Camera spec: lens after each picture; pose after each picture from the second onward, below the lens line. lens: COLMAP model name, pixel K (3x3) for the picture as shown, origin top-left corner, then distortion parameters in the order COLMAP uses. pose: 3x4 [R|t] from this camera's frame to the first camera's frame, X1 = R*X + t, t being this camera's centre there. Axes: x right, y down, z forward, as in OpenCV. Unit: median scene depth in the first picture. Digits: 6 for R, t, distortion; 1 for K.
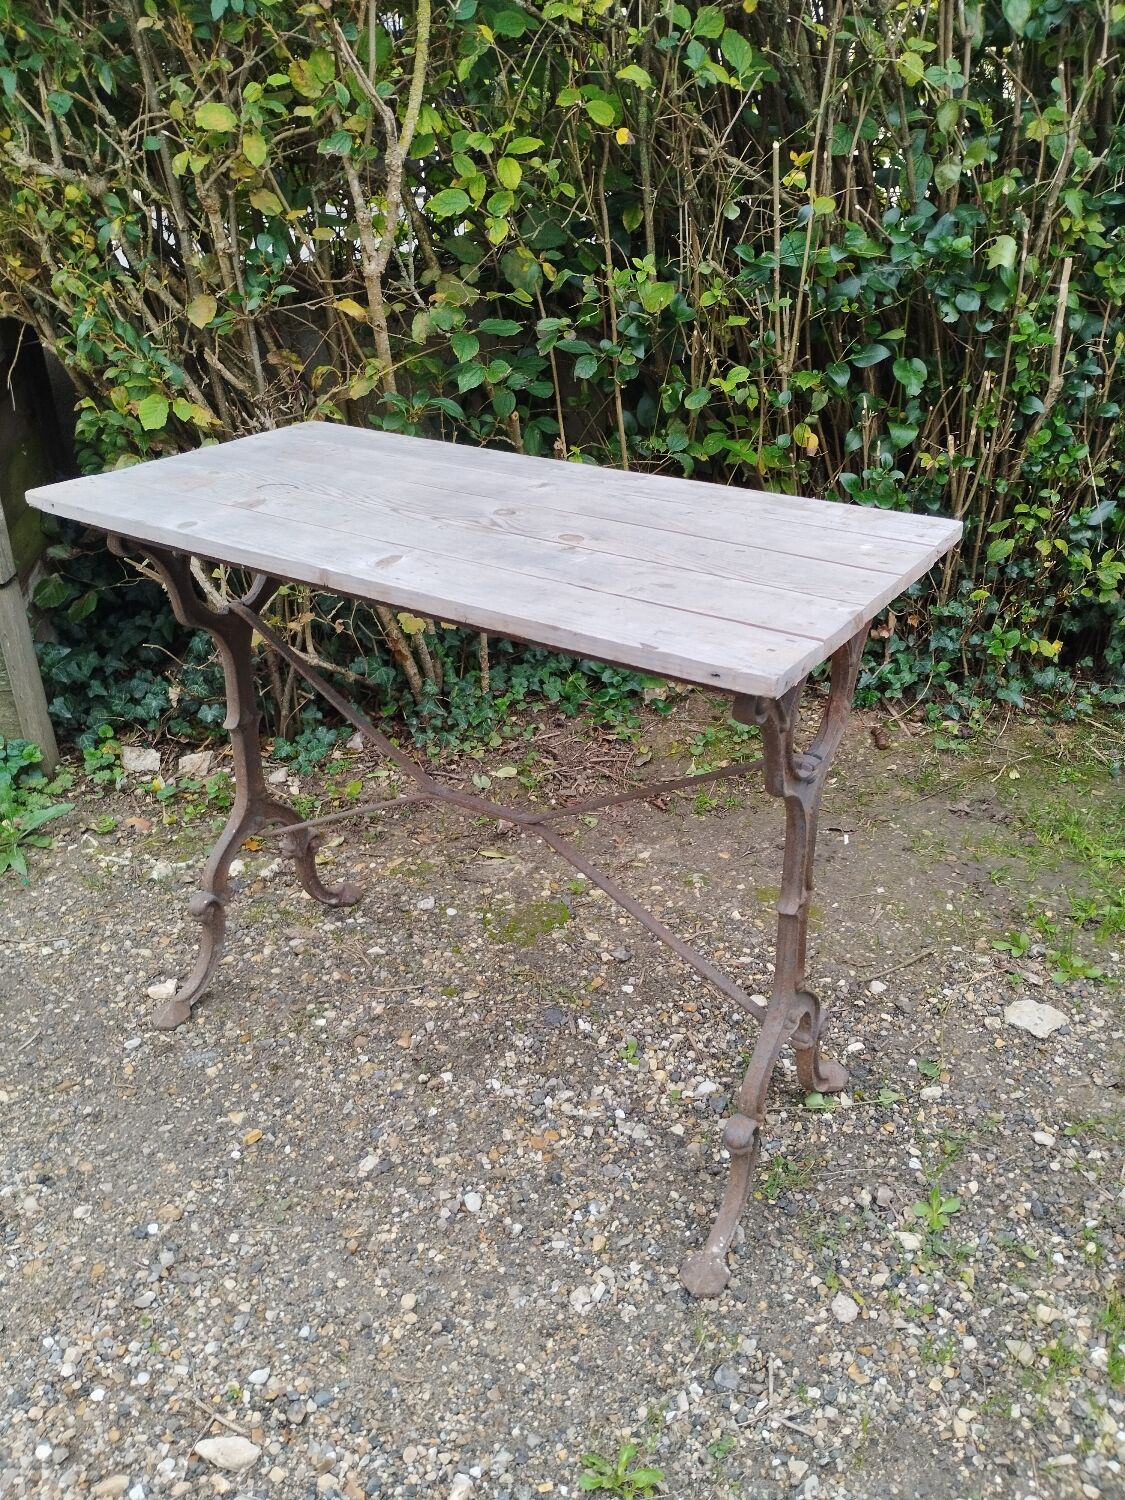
lens RADIAL K [[1268.6, 0, 573.0], [0, 1268.6, 734.8], [0, 0, 1]] dist [0.066630, -0.085989]
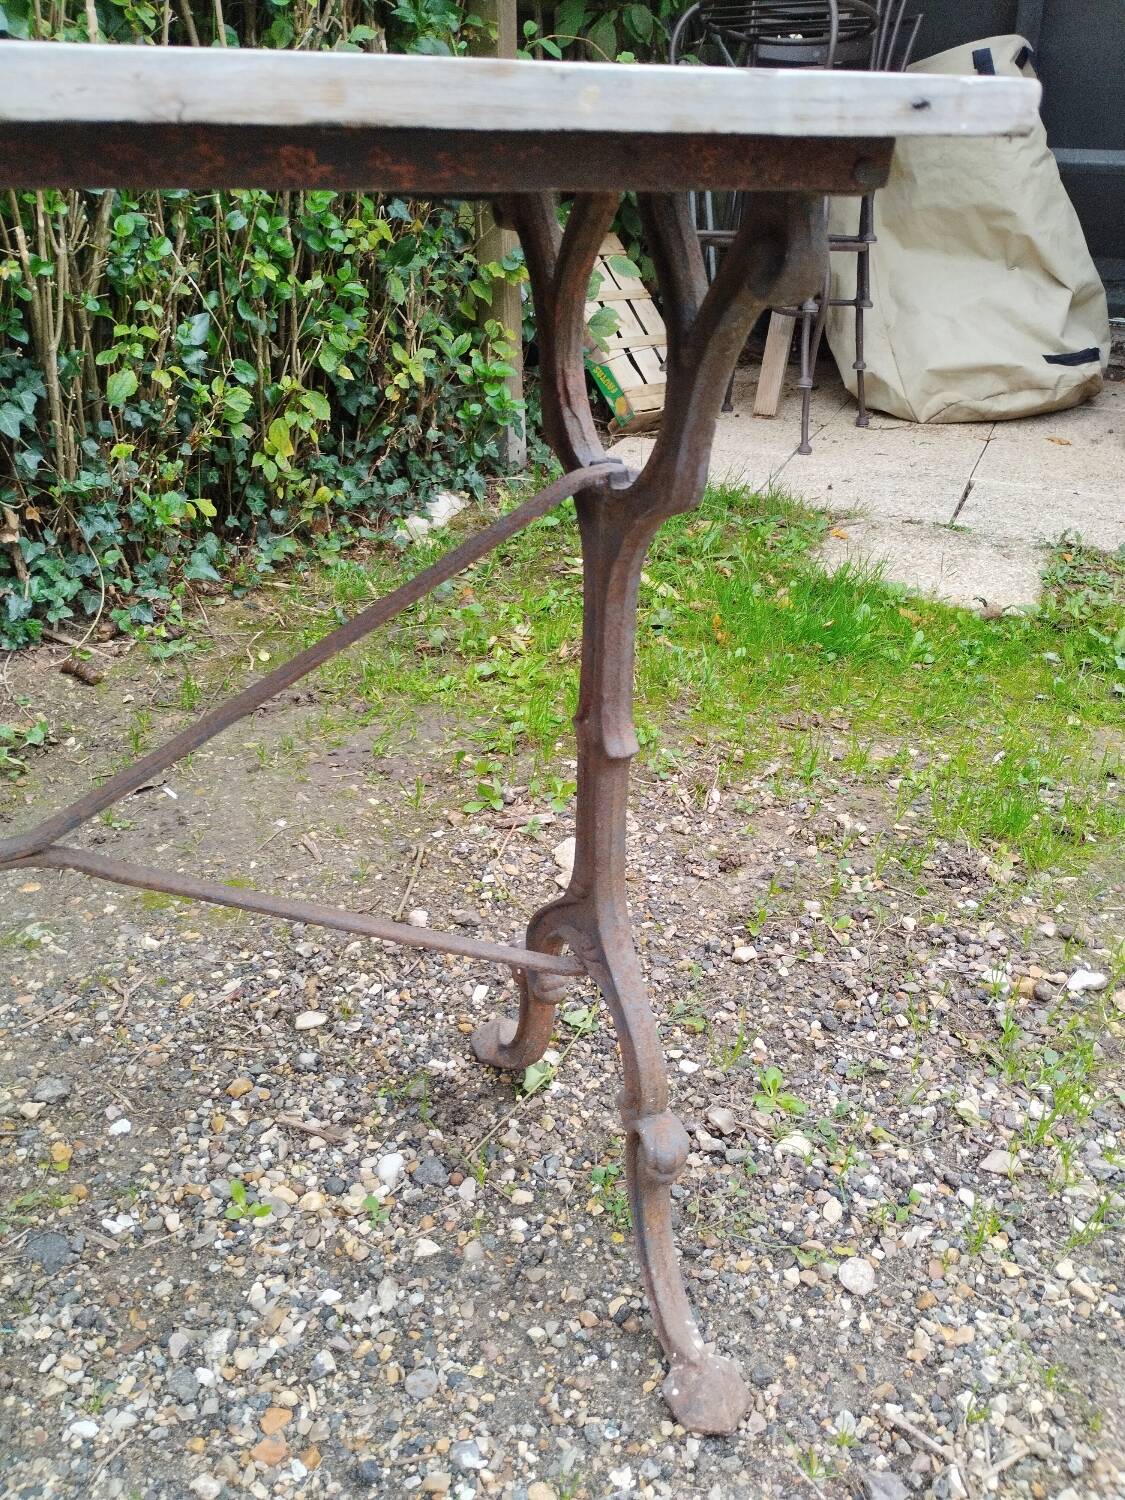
lens RADIAL K [[1268.6, 0, 554.4], [0, 1268.6, 743.0], [0, 0, 1]] dist [0.066630, -0.085989]
pose [[0.573297, -0.349766, 0.740942, -0.208277], [0.353313, 0.921442, 0.161599, 0.023367], [-0.739257, 0.169140, 0.651837, 0.483803]]
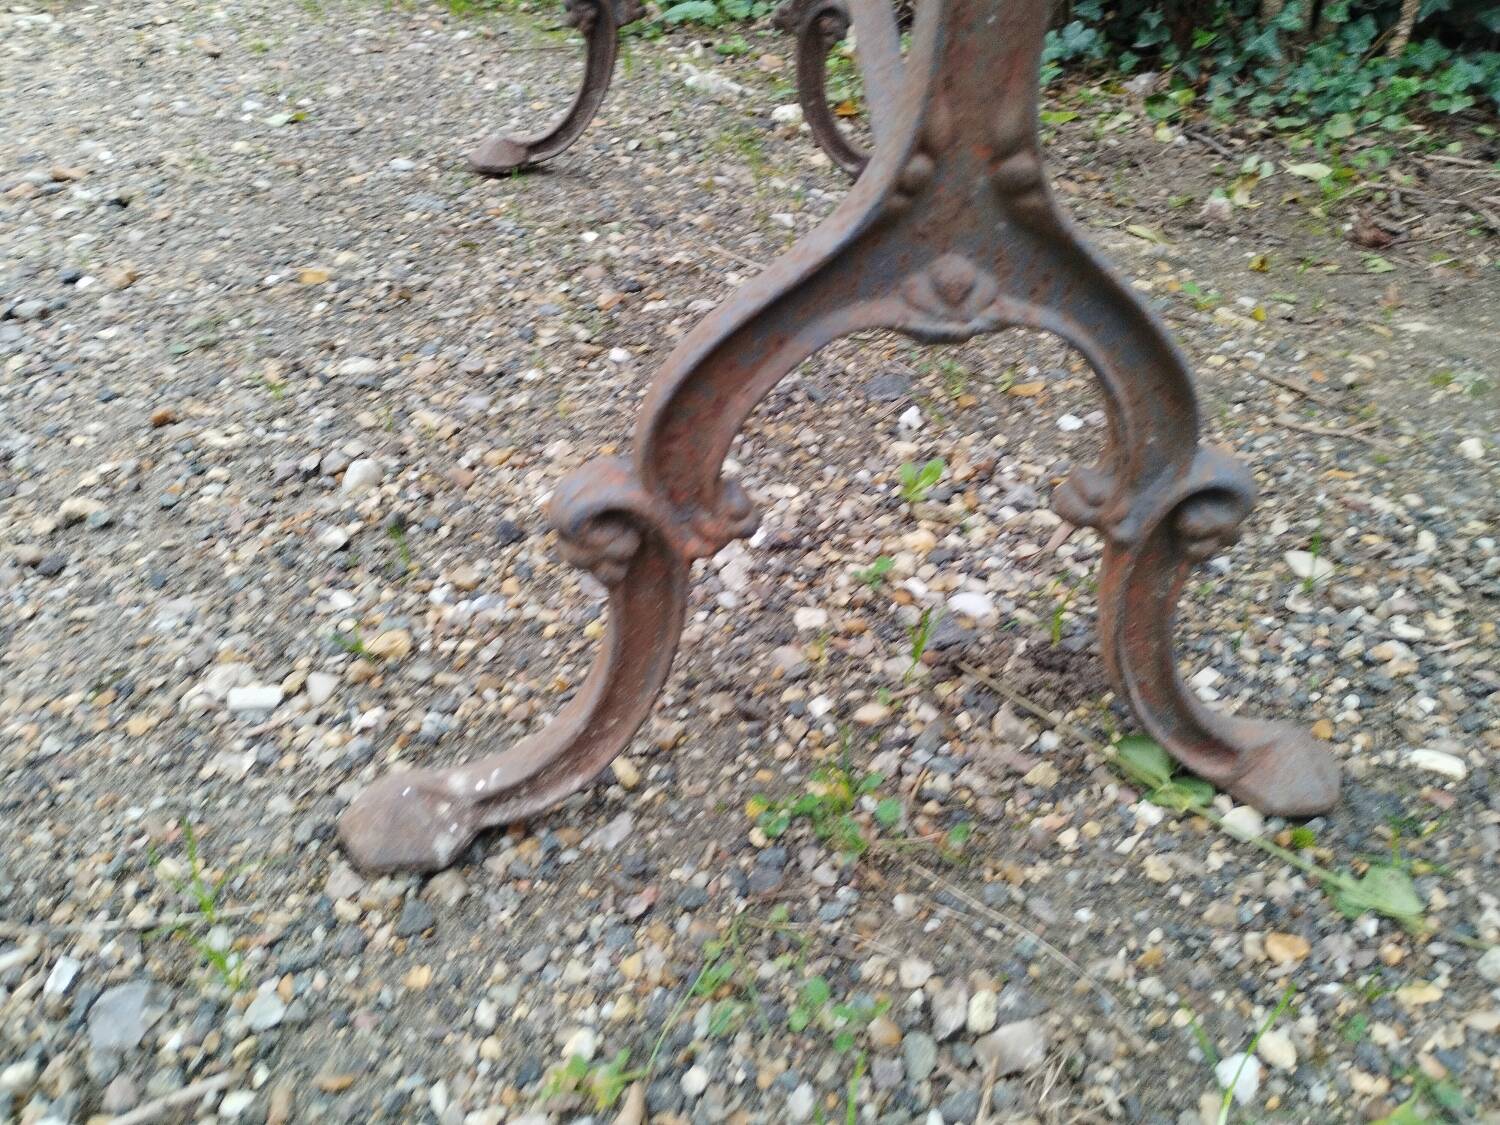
lens RADIAL K [[1268.6, 0, 764.2], [0, 1268.6, 560.8], [0, 0, 1]] dist [0.066630, -0.085989]
pose [[0.649758, 0.457755, -0.606856, 0.275618], [-0.388888, 0.886139, 0.252039, 0.176483], [0.653131, 0.072235, 0.753792, 0.613282]]
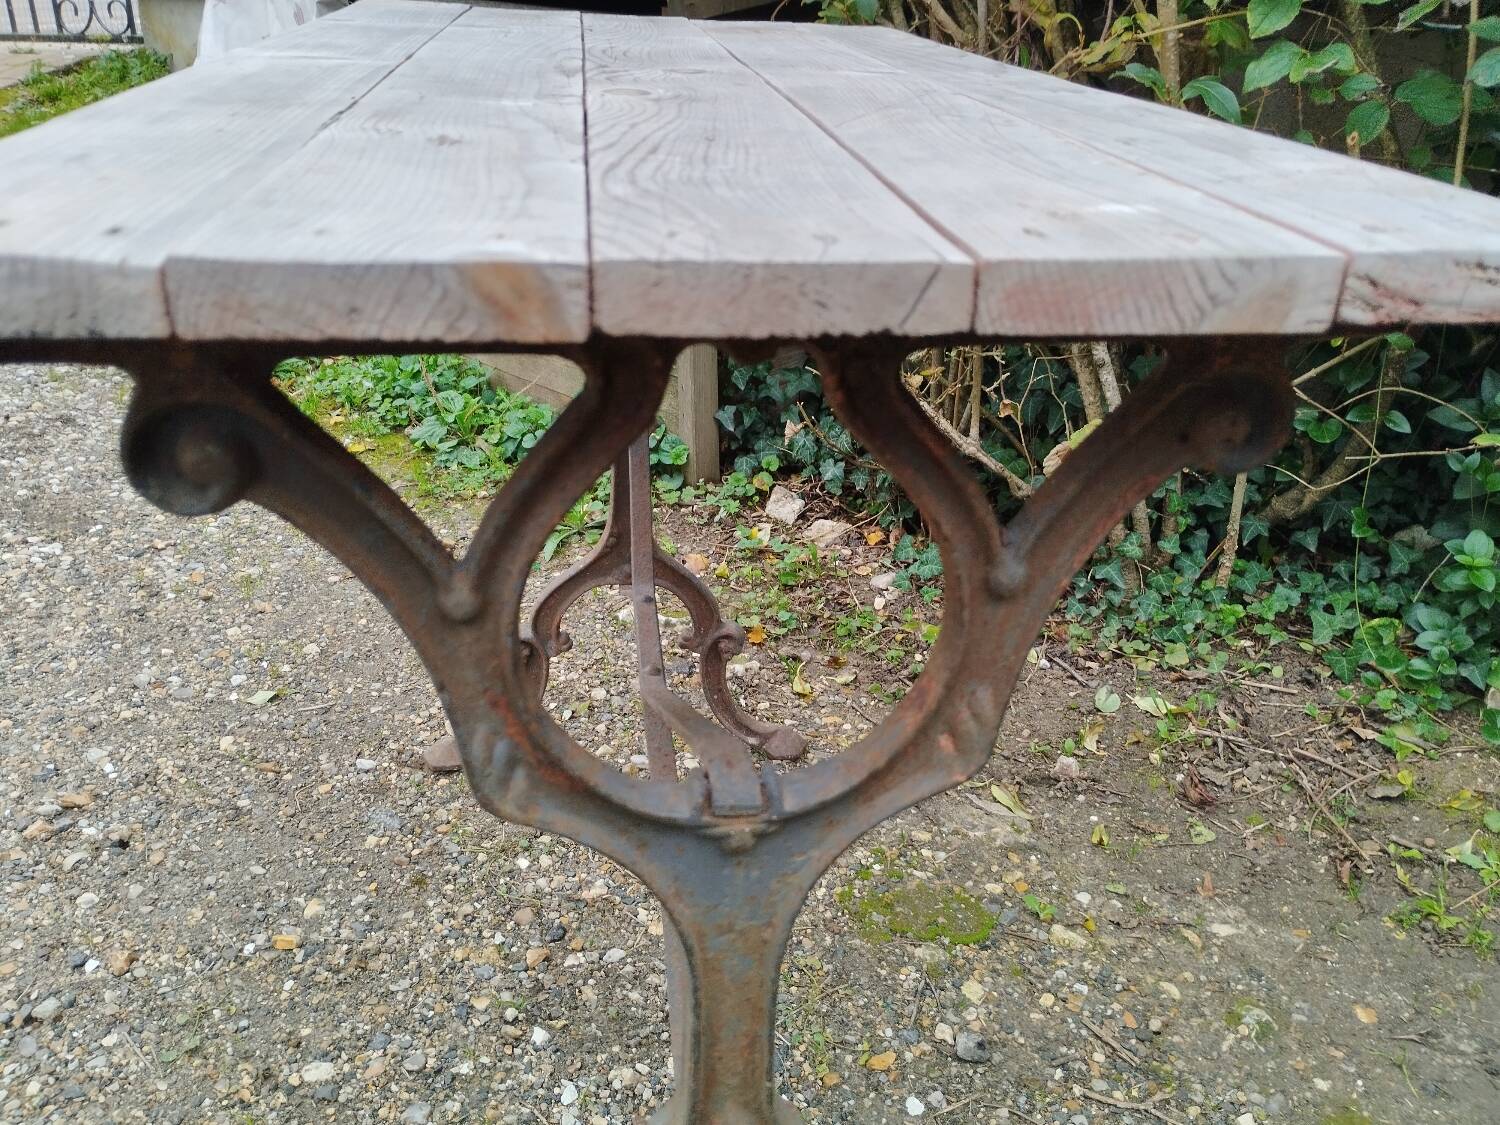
lens RADIAL K [[1268.6, 0, 755.6], [0, 1268.6, 573.3], [0, 0, 1]] dist [0.066630, -0.085989]
pose [[0.668359, 0.354277, -0.654052, 0.279300], [-0.365634, 0.922205, 0.125894, -0.051808], [0.647771, 0.155001, 0.745900, 0.535516]]
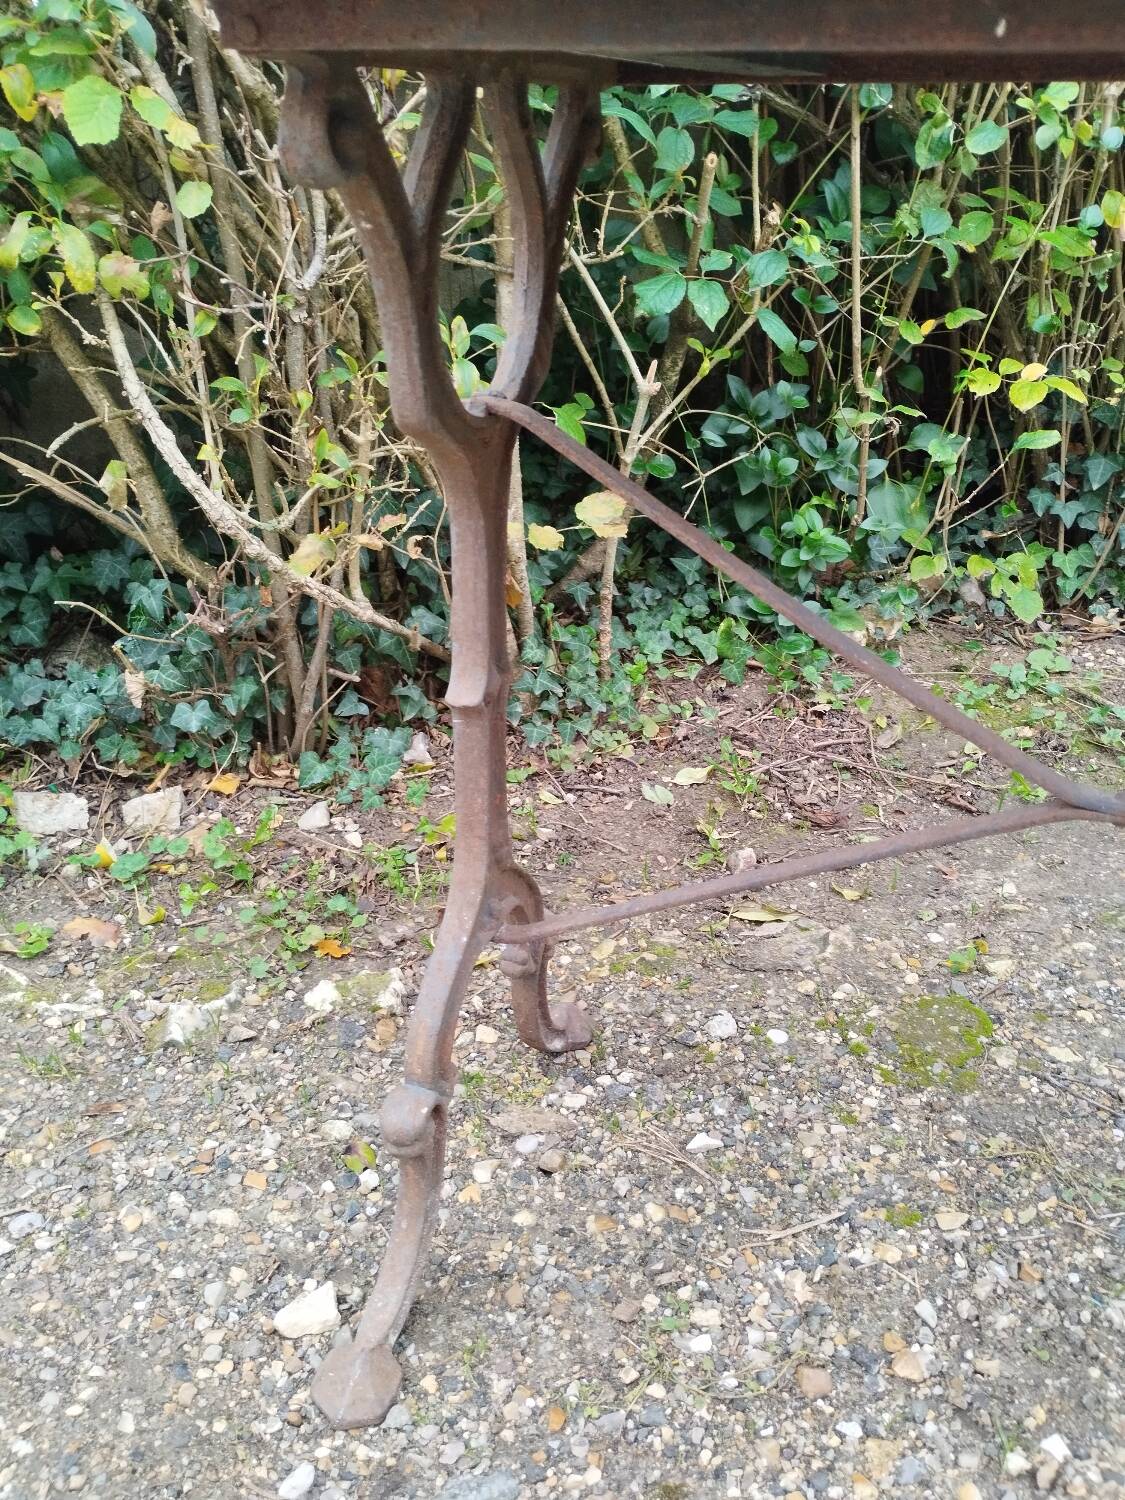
lens RADIAL K [[1268.6, 0, 567.8], [0, 1268.6, 746.2], [0, 0, 1]] dist [0.066630, -0.085989]
pose [[0.977951, -0.084017, 0.191190, -0.308244], [0.084602, 0.996402, 0.005118, 0.009543], [-0.190932, 0.011170, 0.981540, 0.557082]]
